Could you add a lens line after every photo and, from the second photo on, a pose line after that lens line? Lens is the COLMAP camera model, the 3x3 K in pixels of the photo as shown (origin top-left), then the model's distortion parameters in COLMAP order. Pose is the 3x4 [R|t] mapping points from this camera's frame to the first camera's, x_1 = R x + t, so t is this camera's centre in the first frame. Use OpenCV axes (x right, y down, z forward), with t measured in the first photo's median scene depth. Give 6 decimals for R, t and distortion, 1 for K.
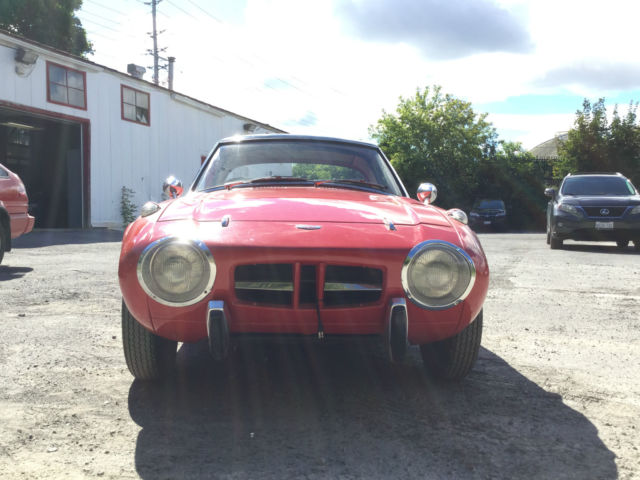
lens RADIAL K [[615.0, 0, 320.0], [0, 615.0, 240.0], [0, 0, 1]] dist [0.009033, -0.015467]
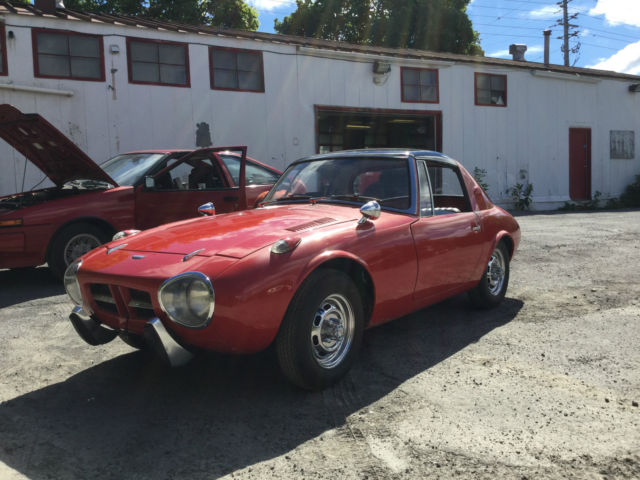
lens RADIAL K [[570.1, 0, 320.0], [0, 570.1, 240.0], [0, 0, 1]] dist [0.085679, -0.157971]
pose [[0.755032, 0.021830, -0.655325, 0.170445], [0.016762, 0.998476, 0.052574, -0.018351], [0.655474, -0.050680, 0.753515, 0.046599]]
